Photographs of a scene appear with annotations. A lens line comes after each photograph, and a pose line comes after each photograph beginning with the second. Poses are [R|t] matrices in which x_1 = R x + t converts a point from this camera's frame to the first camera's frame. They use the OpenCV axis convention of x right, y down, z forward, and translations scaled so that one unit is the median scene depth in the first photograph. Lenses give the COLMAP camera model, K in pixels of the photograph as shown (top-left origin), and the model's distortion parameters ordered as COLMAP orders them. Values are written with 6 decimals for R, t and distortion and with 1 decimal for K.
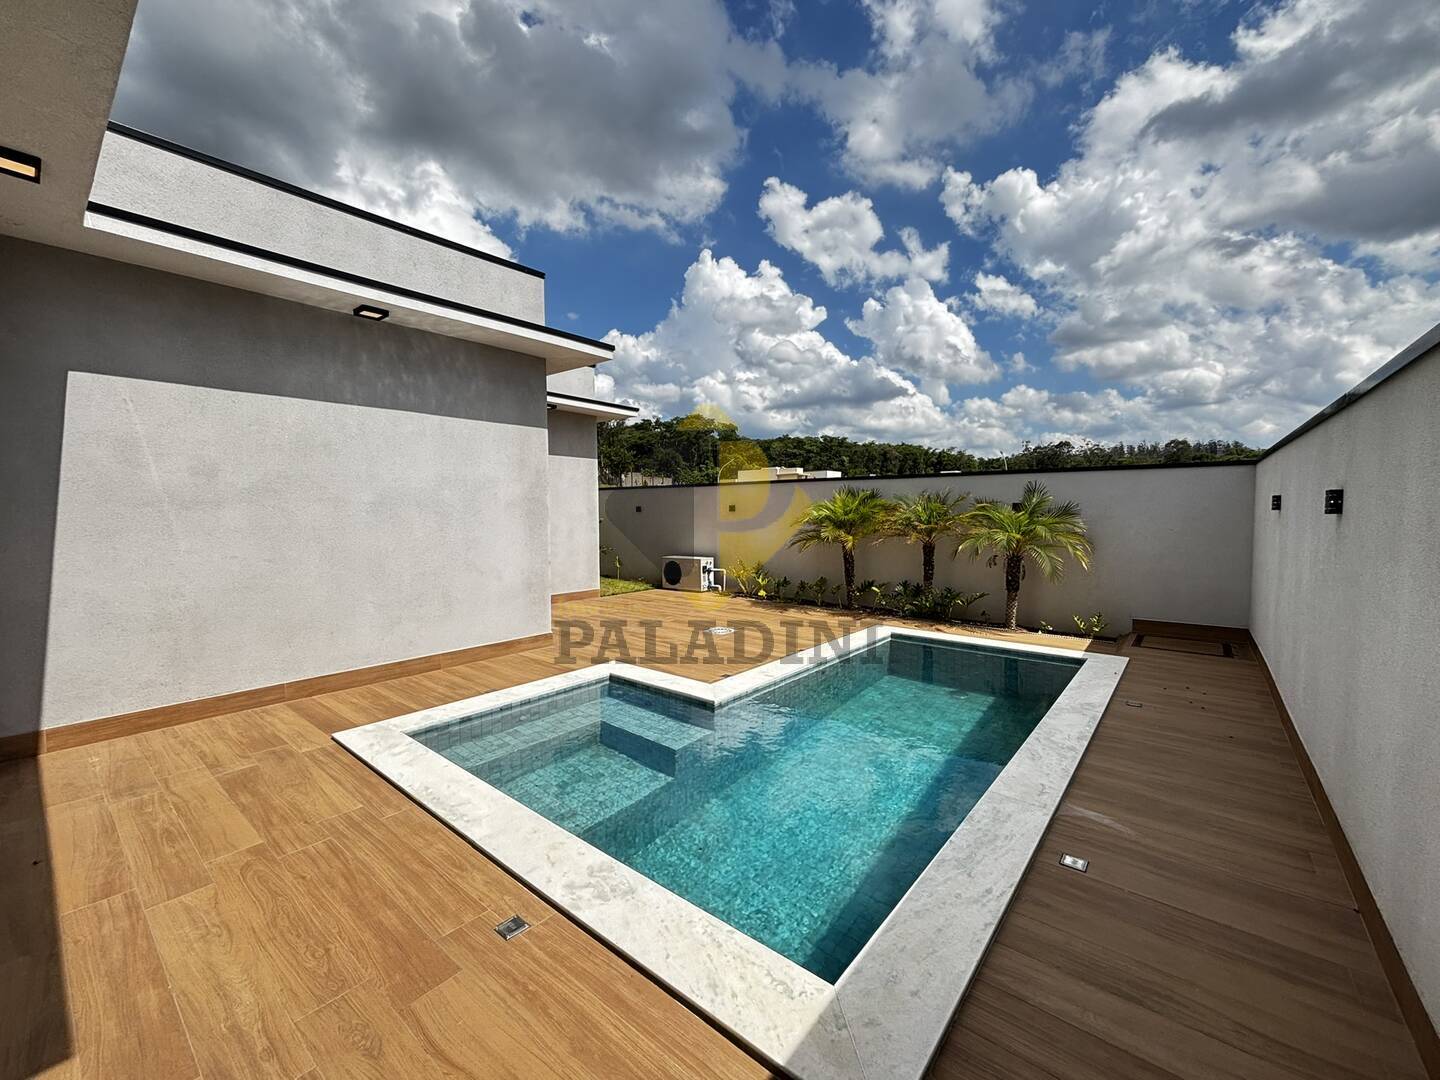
lens RADIAL K [[580.4, 0, 718.8], [0, 580.4, 538.7], [0, 0, 1]] dist [0.004418, -0.000429]
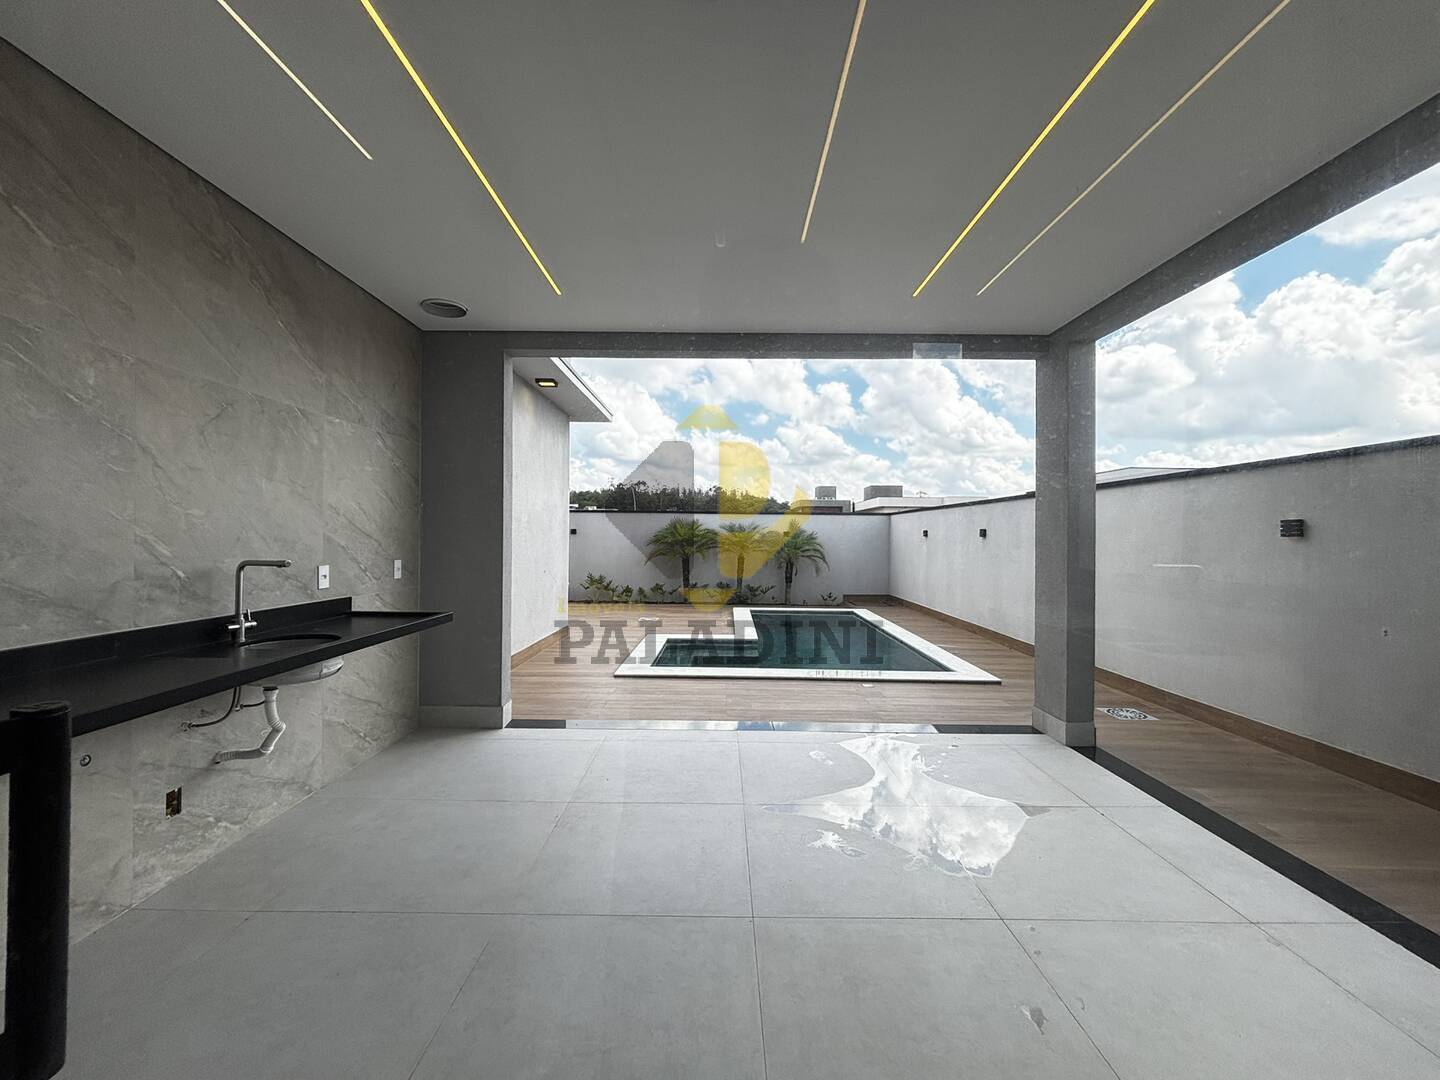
lens RADIAL K [[580.4, 0, 718.3], [0, 580.4, 539.5], [0, 0, 1]] dist [0.004418, -0.000429]
pose [[0.777974, 0.011918, 0.628184, -0.739062], [0.016932, 0.999059, -0.039924, 0.025907], [-0.628068, 0.041696, 0.777040, -0.194047]]
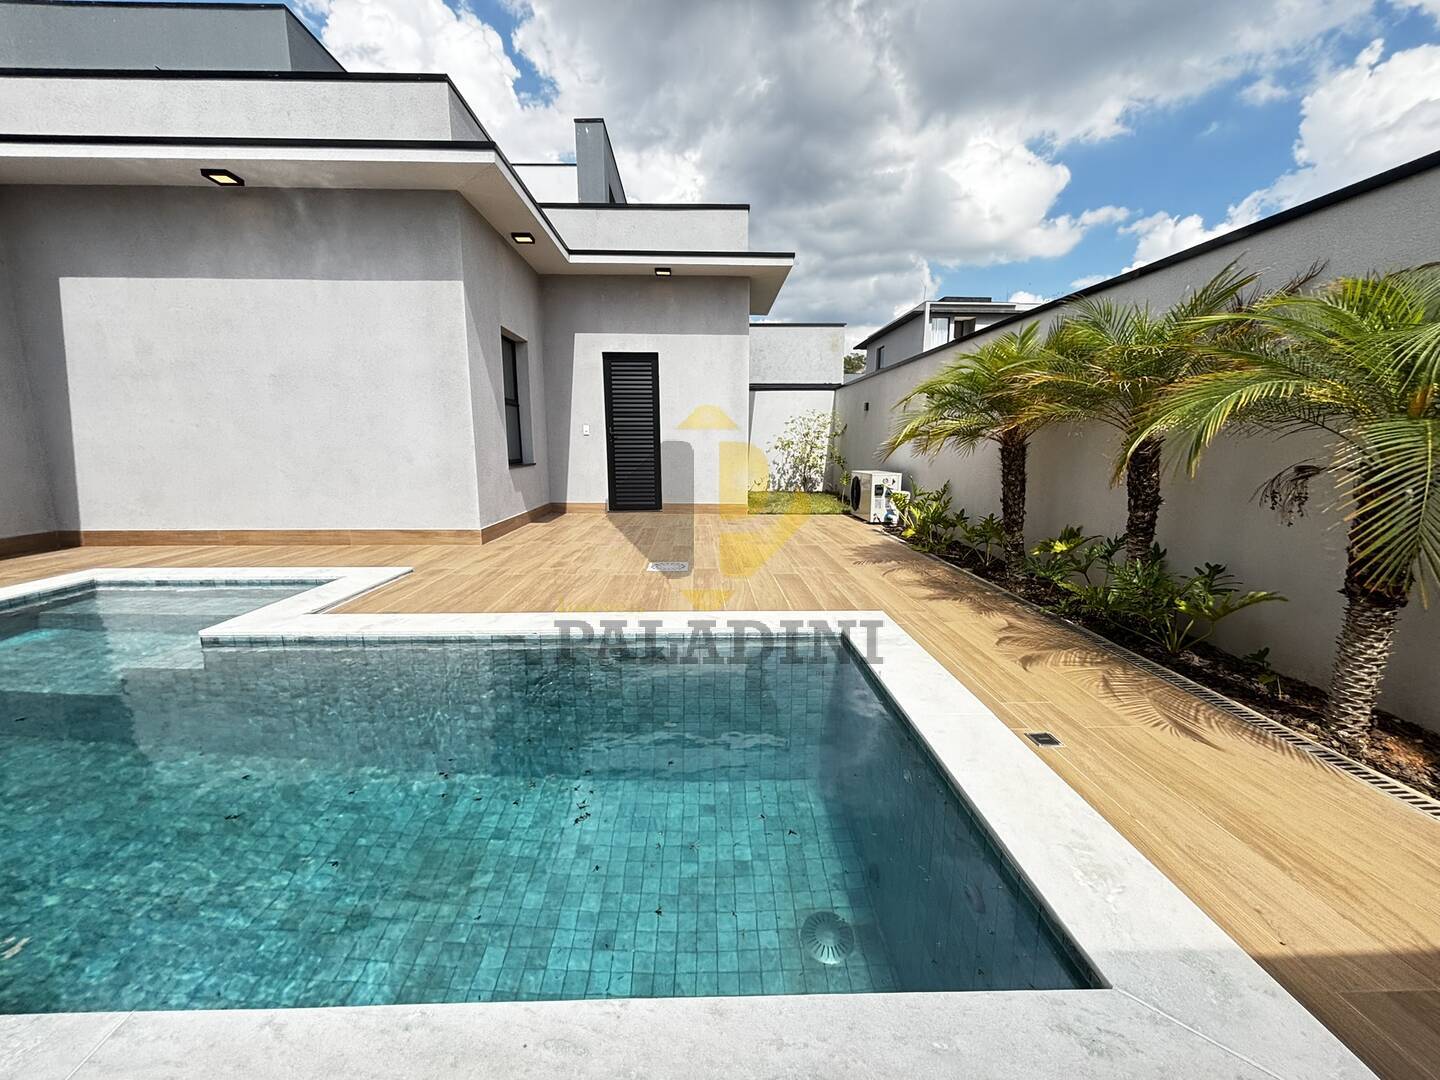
lens RADIAL K [[580.4, 0, 708.7], [0, 580.4, 545.3], [0, 0, 1]] dist [0.004418, -0.000429]
pose [[0.657473, 0.138880, -0.740568, 0.509687], [-0.041401, 0.988040, 0.148534, 0.036755], [0.752339, -0.066996, 0.655360, 0.604521]]
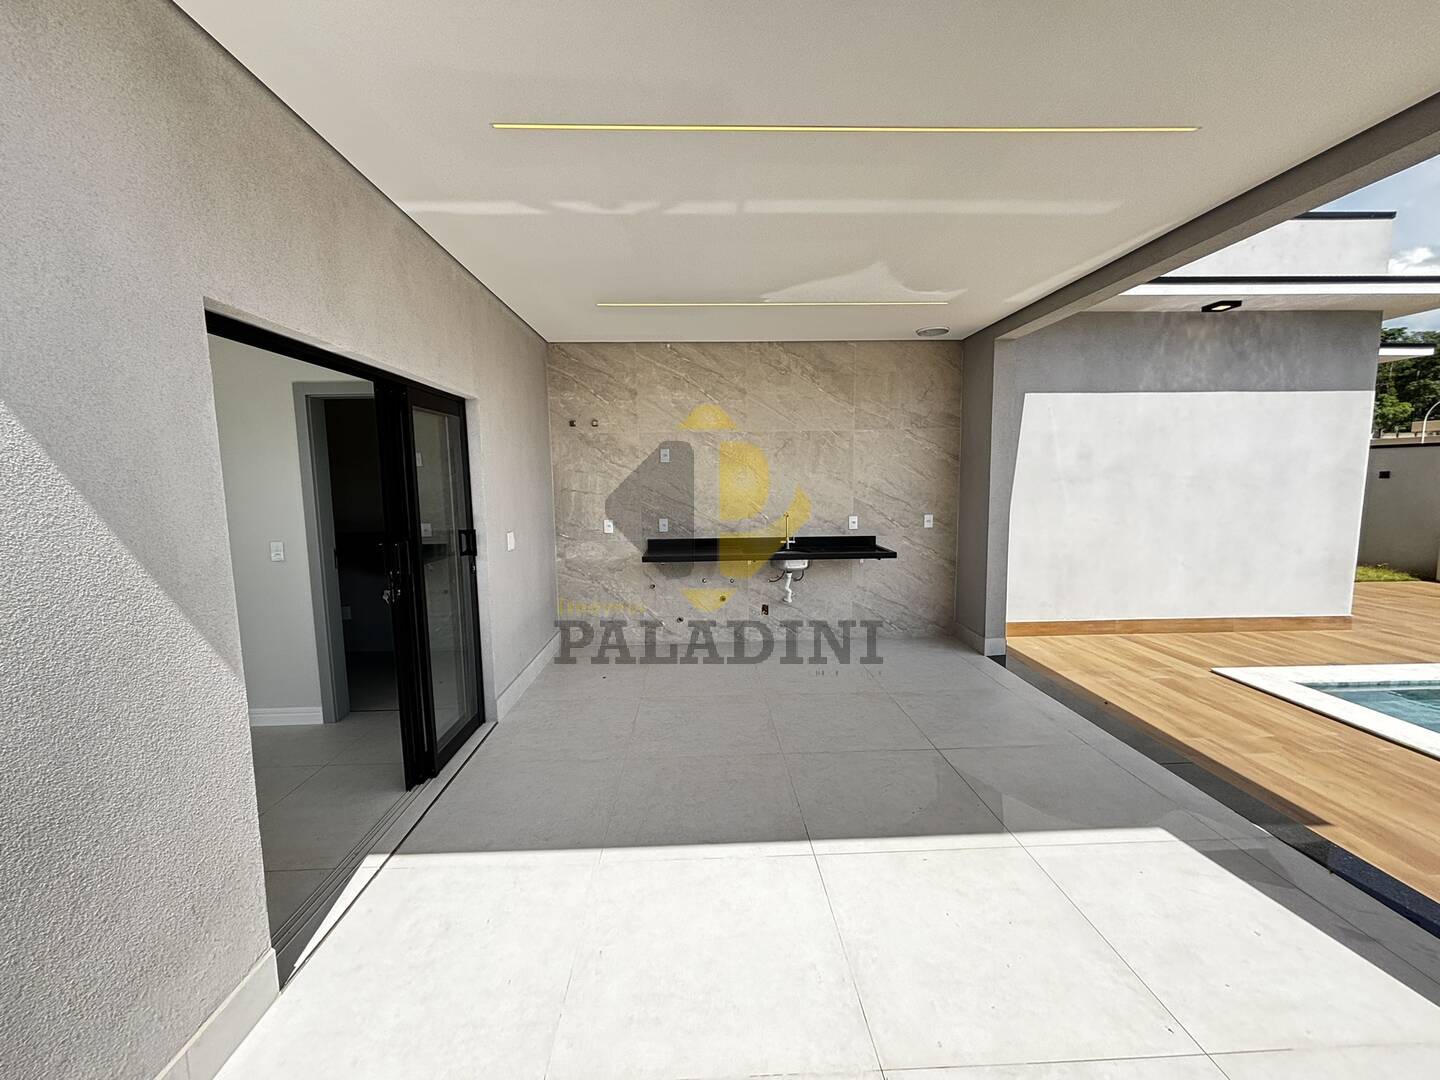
lens RADIAL K [[580.4, 0, 717.9], [0, 580.4, 538.5], [0, 0, 1]] dist [0.004418, -0.000429]
pose [[0.661747, 0.078343, -0.745623, -0.239851], [-0.029211, 0.996464, 0.078774, -0.002789], [0.749158, -0.030348, 0.661696, -0.312135]]
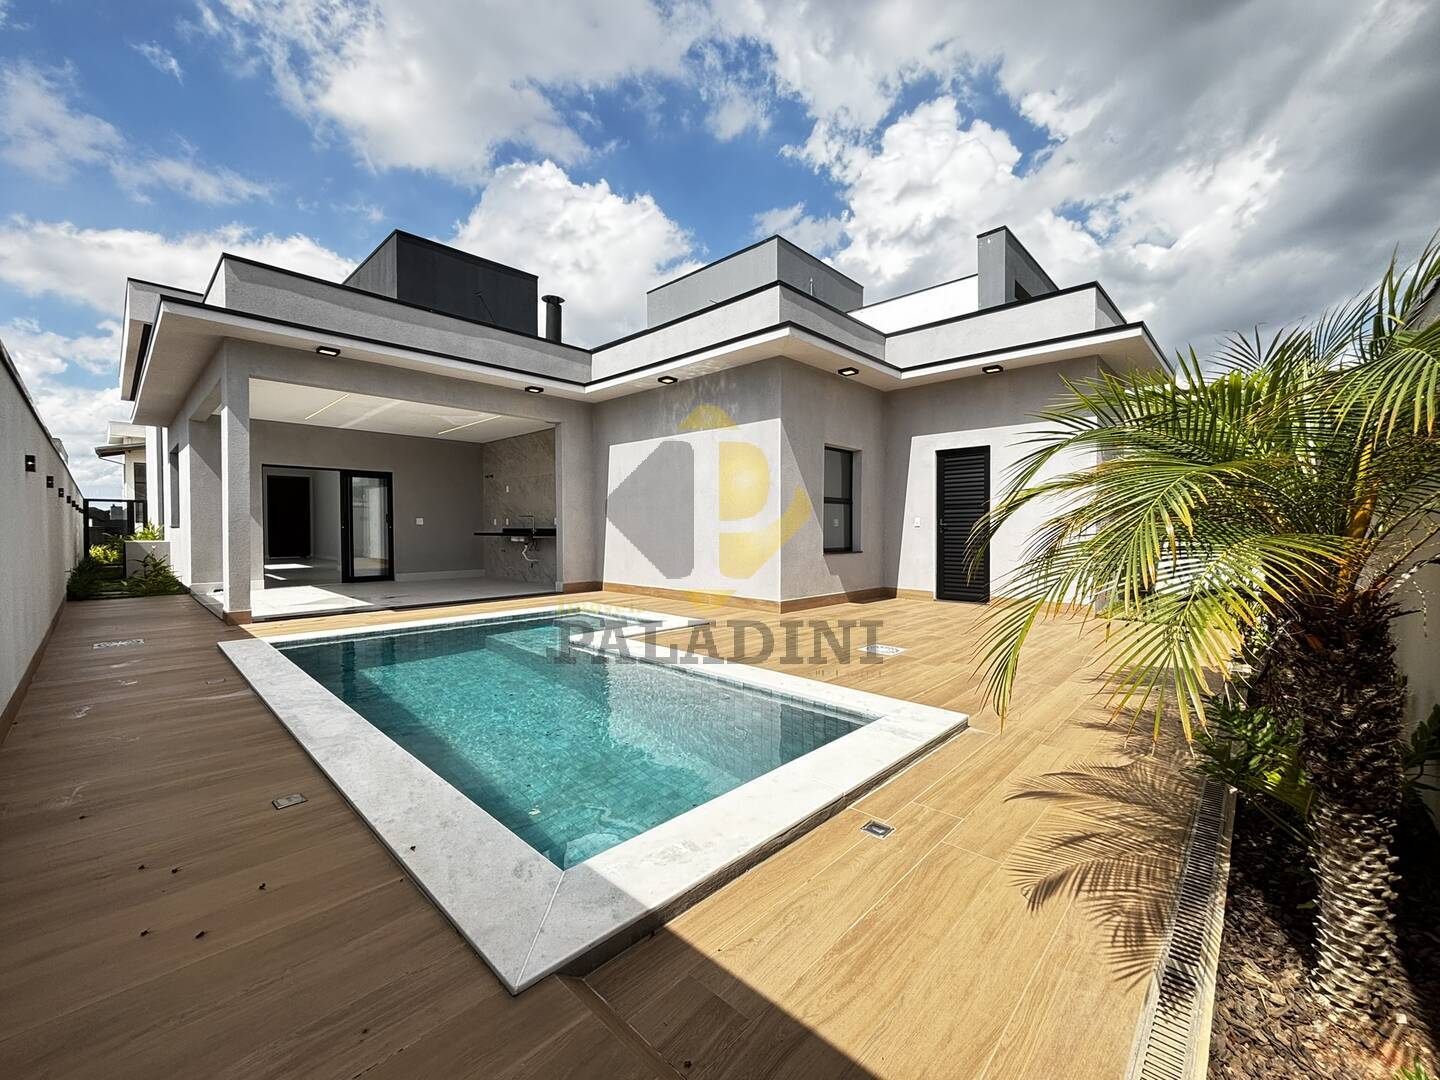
lens RADIAL K [[580.4, 0, 720.2], [0, 580.4, 549.6], [0, 0, 1]] dist [0.004418, -0.000429]
pose [[-0.070999, 0.046161, -0.996408, 0.717643], [-0.047711, 0.997628, 0.049617, 0.011351], [0.996335, 0.051062, -0.068628, 0.841061]]
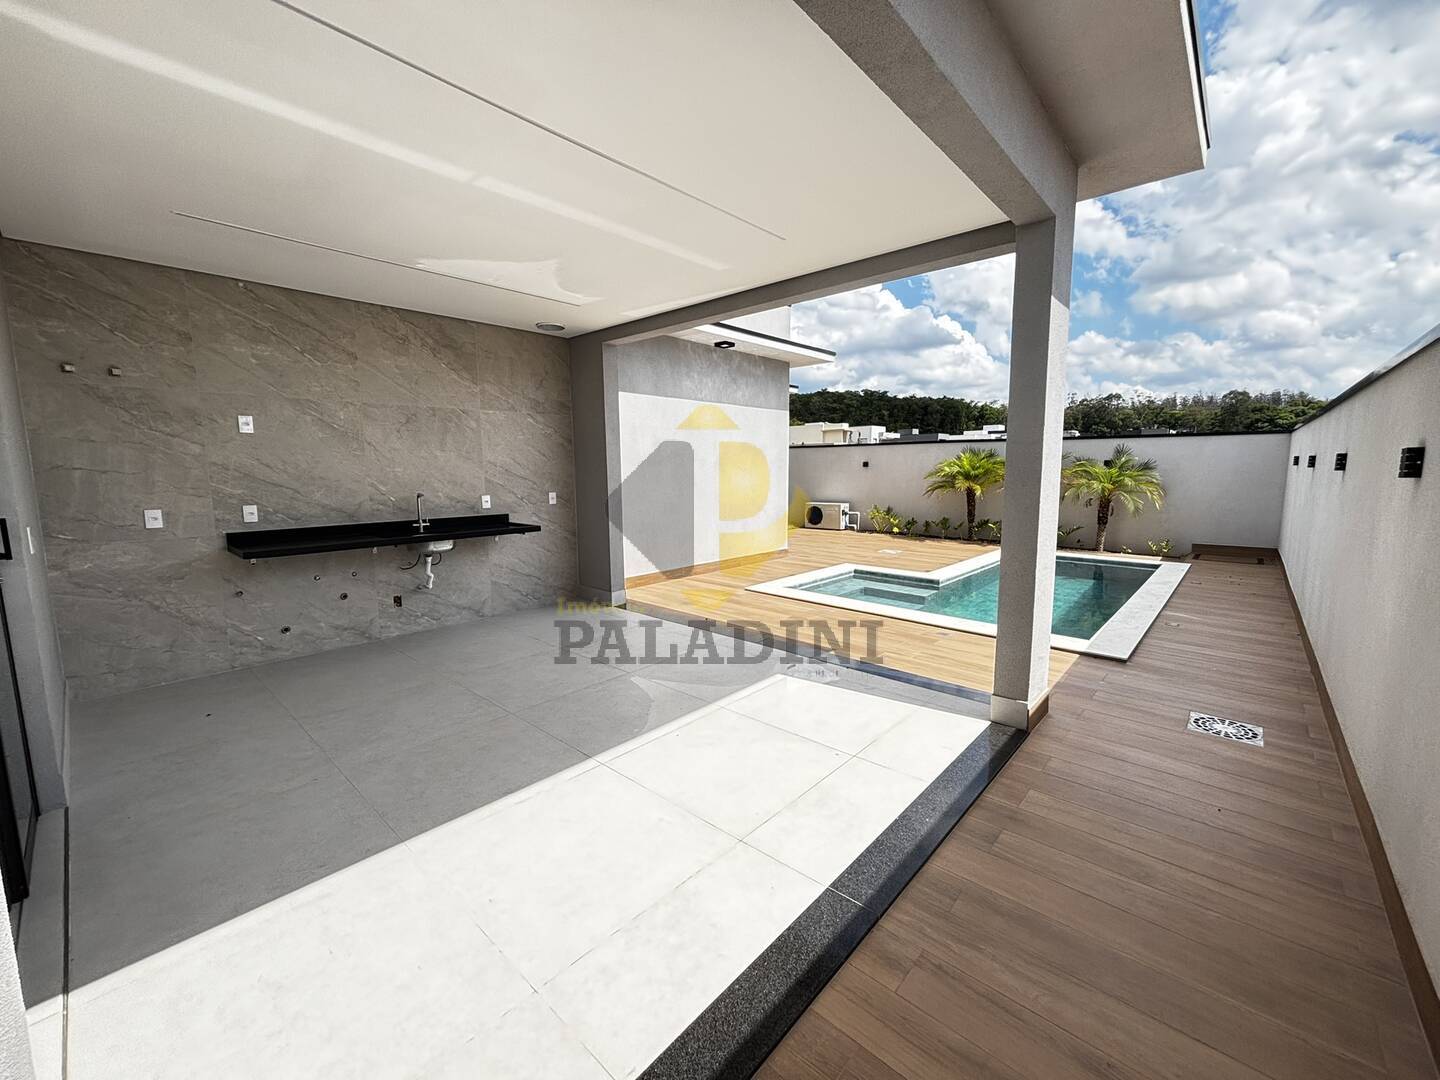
lens RADIAL K [[580.4, 0, 719.1], [0, 580.4, 538.2], [0, 0, 1]] dist [0.004418, -0.000429]
pose [[0.998697, 0.007099, -0.050535, -0.342320], [-0.003239, 0.997098, 0.076064, 0.019705], [0.050929, -0.075801, 0.995821, -0.434952]]
